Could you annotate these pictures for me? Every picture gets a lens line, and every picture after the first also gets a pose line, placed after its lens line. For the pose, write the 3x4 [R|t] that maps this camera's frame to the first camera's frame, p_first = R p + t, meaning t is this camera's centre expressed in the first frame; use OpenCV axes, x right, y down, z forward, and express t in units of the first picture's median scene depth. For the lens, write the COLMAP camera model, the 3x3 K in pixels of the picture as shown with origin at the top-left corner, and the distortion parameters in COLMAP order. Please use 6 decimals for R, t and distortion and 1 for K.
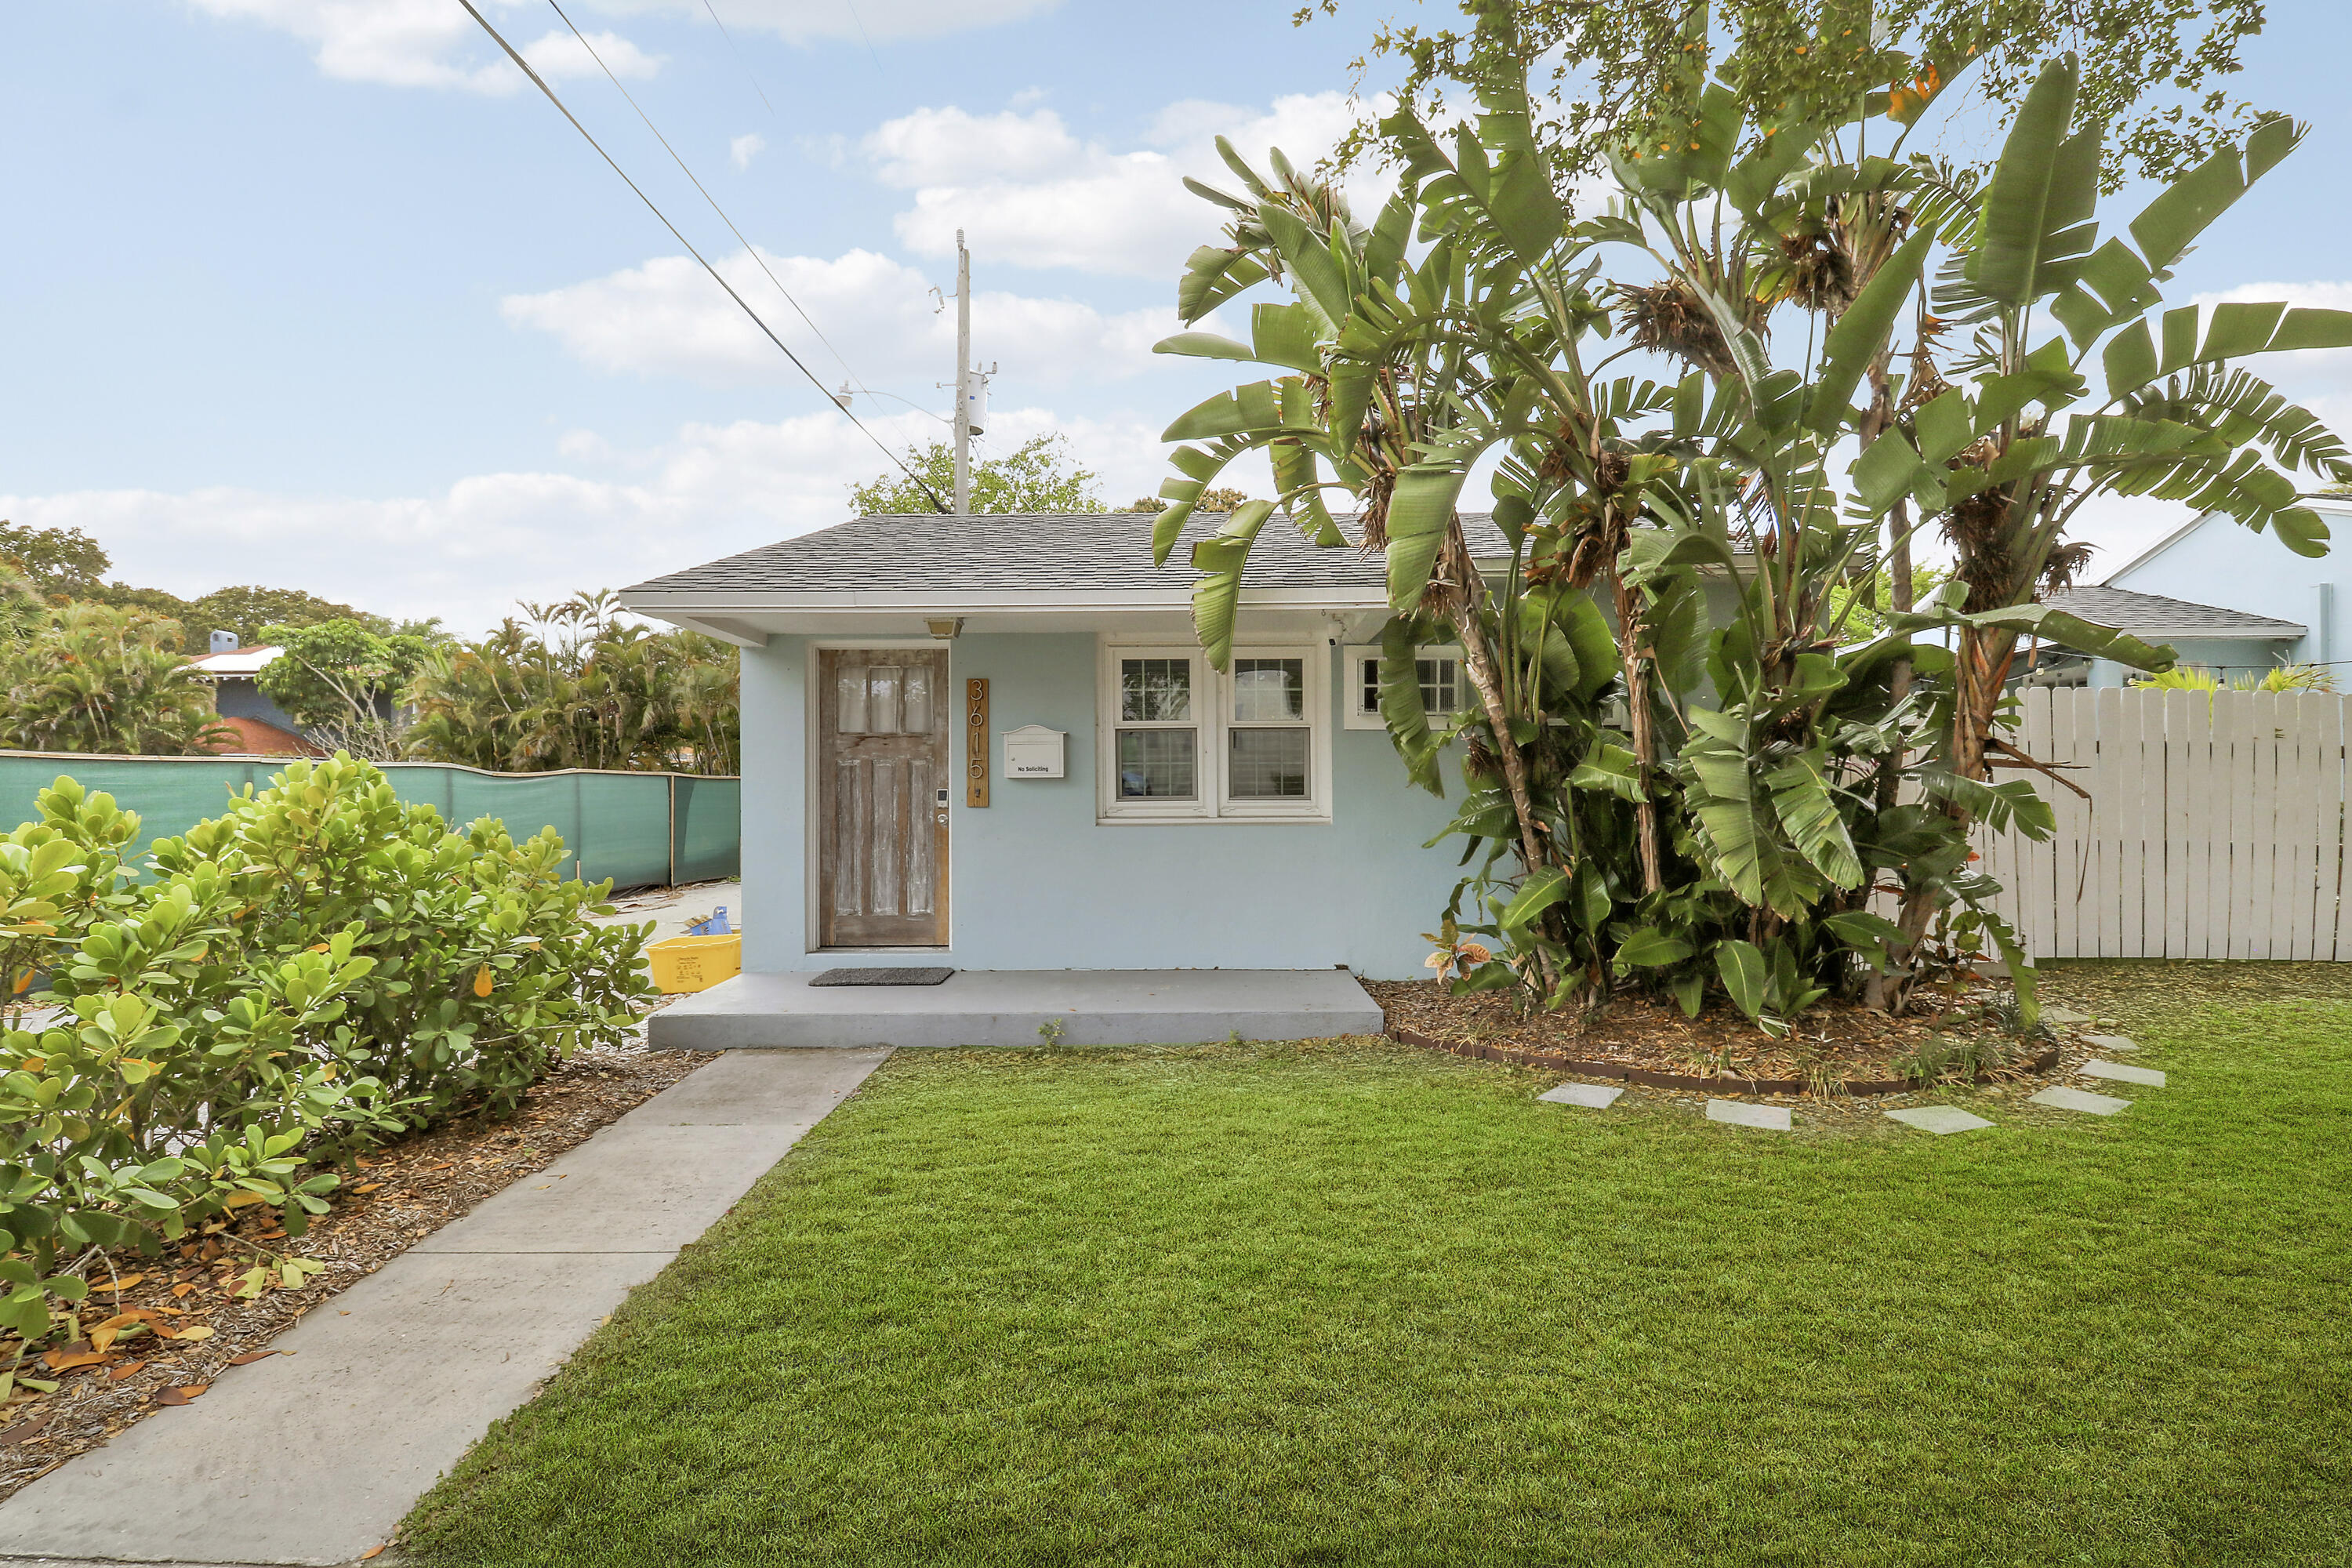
lens RADIAL K [[1084.9, 0, 1176.0], [0, 1084.9, 784.0], [0, 0, 1]] dist [0.001993, -0.013022]
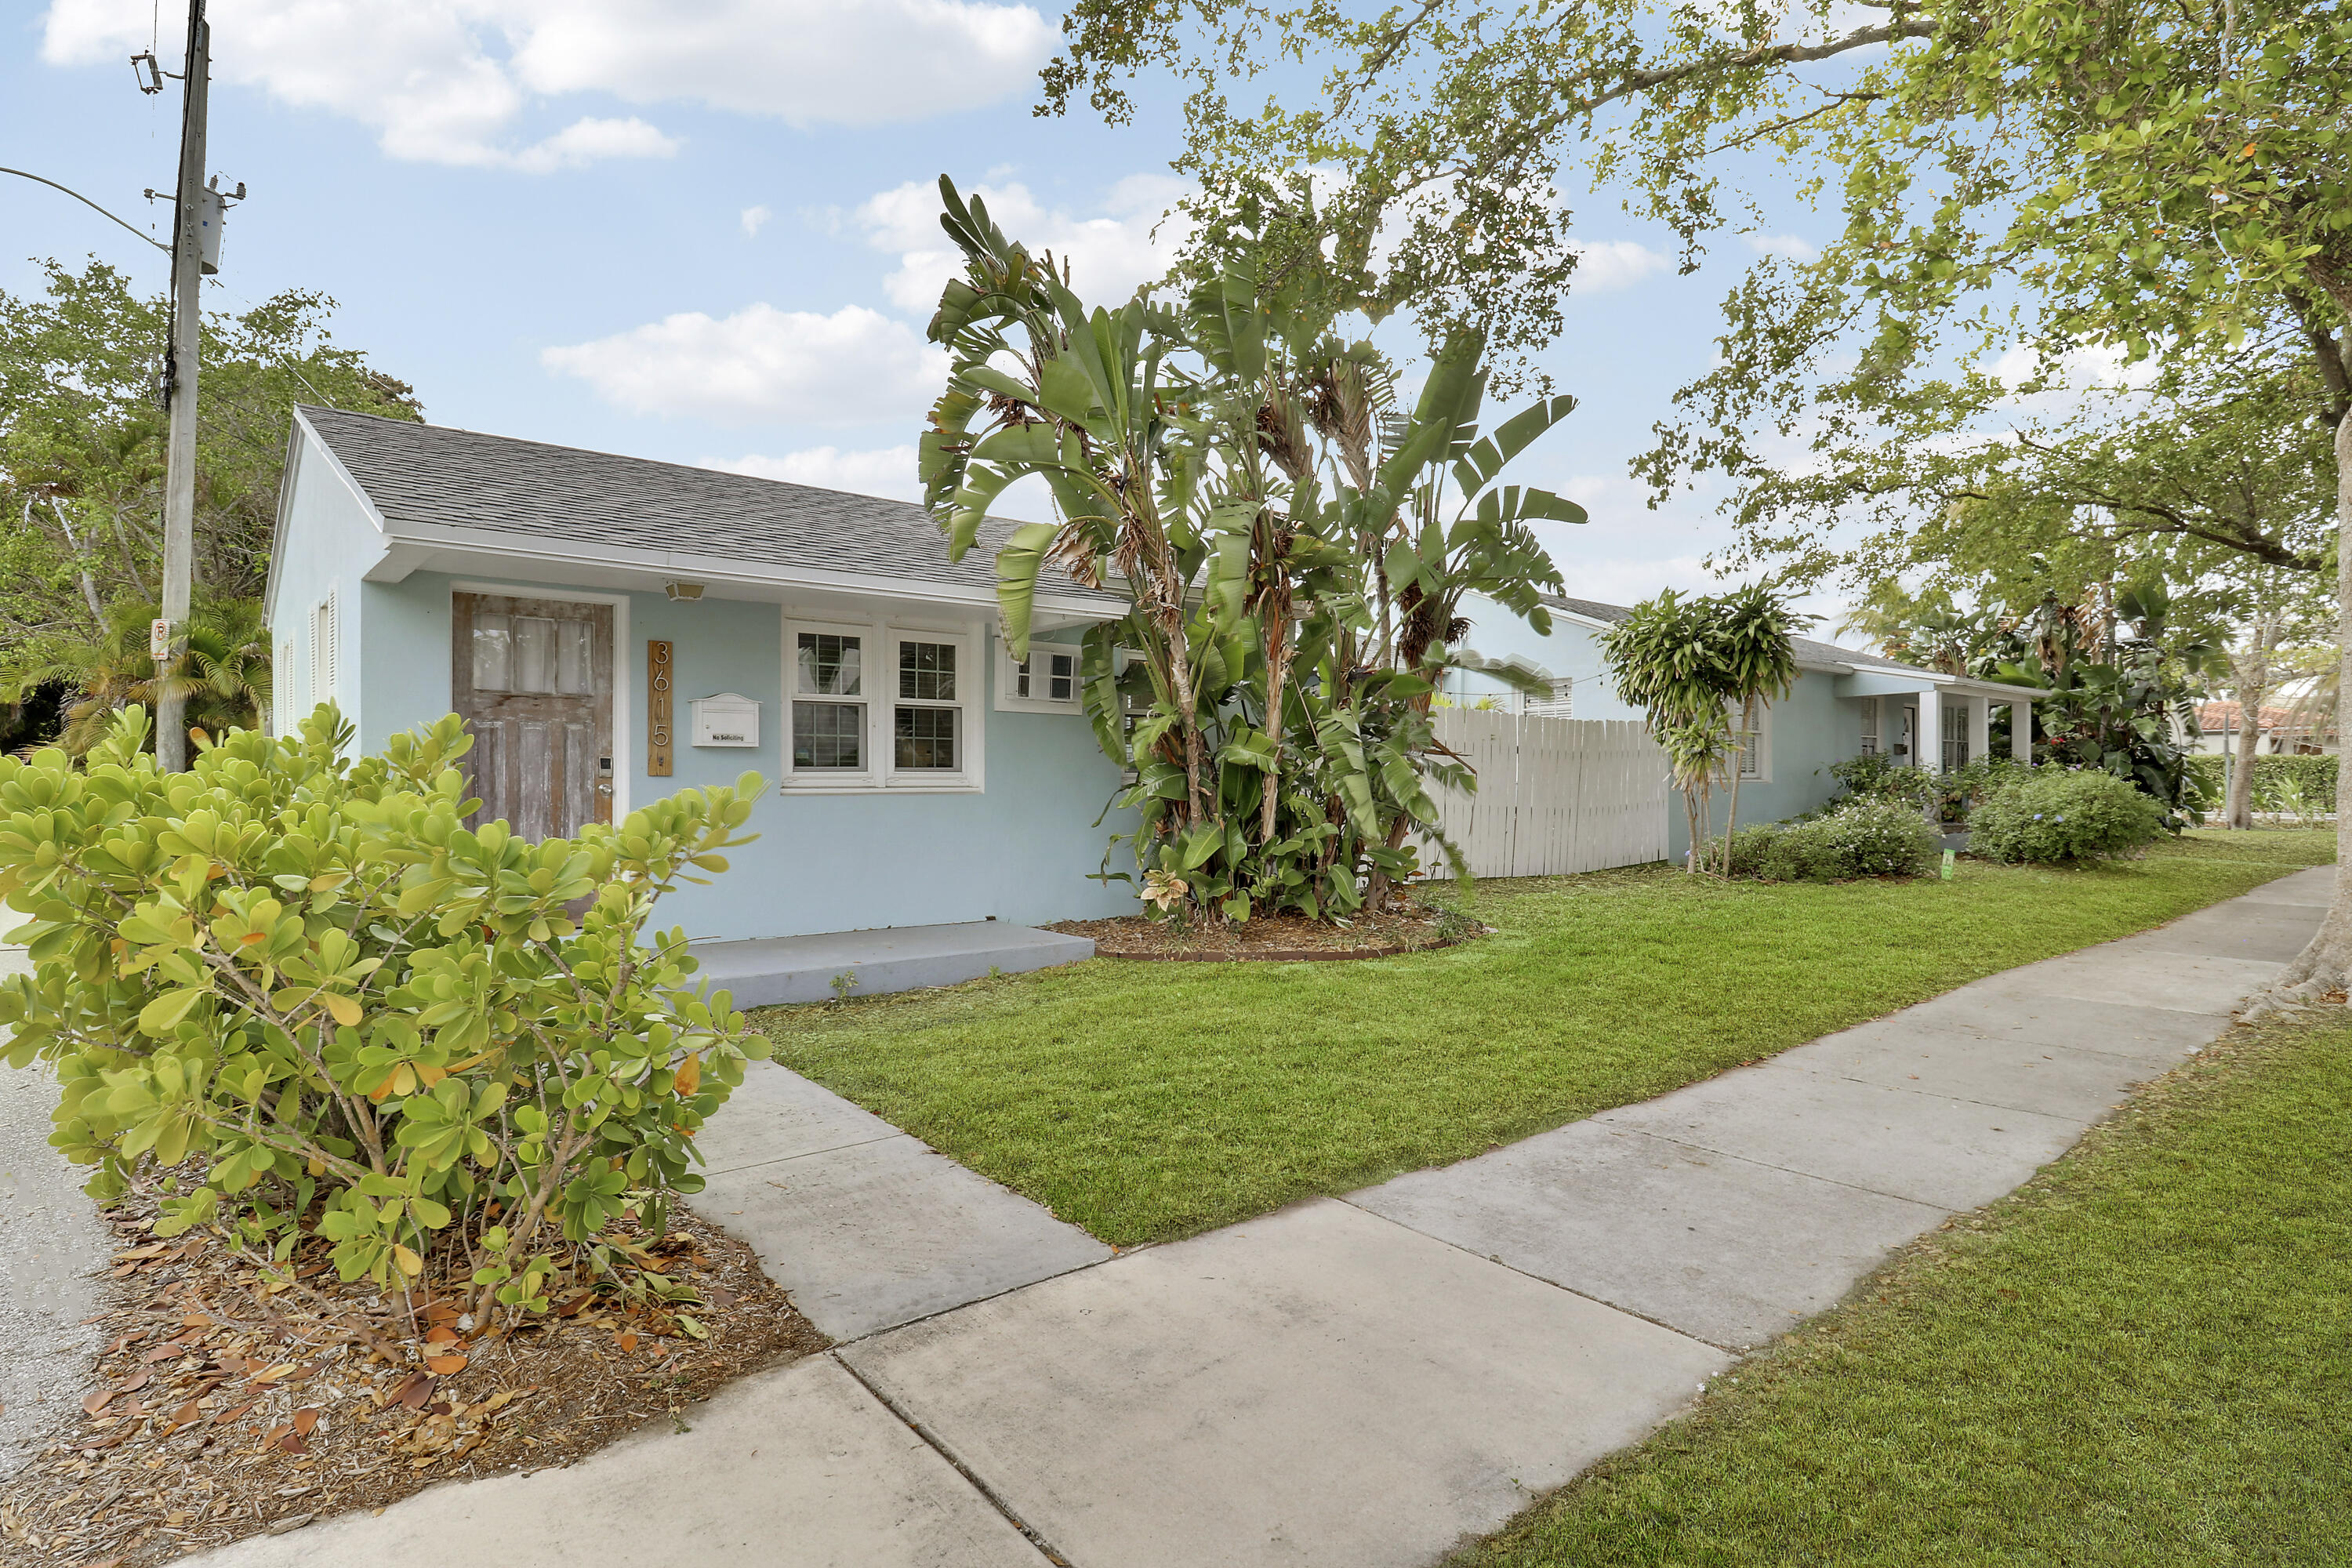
lens RADIAL K [[1200.3, 0, 1176.0], [0, 1200.3, 784.0], [0, 0, 1]] dist [-0.003650, -0.000432]
pose [[0.771691, 0.003166, 0.635990, -0.569487], [-0.012346, 0.999874, 0.010003, 0.013631], [-0.635878, -0.015571, 0.771633, -0.113119]]
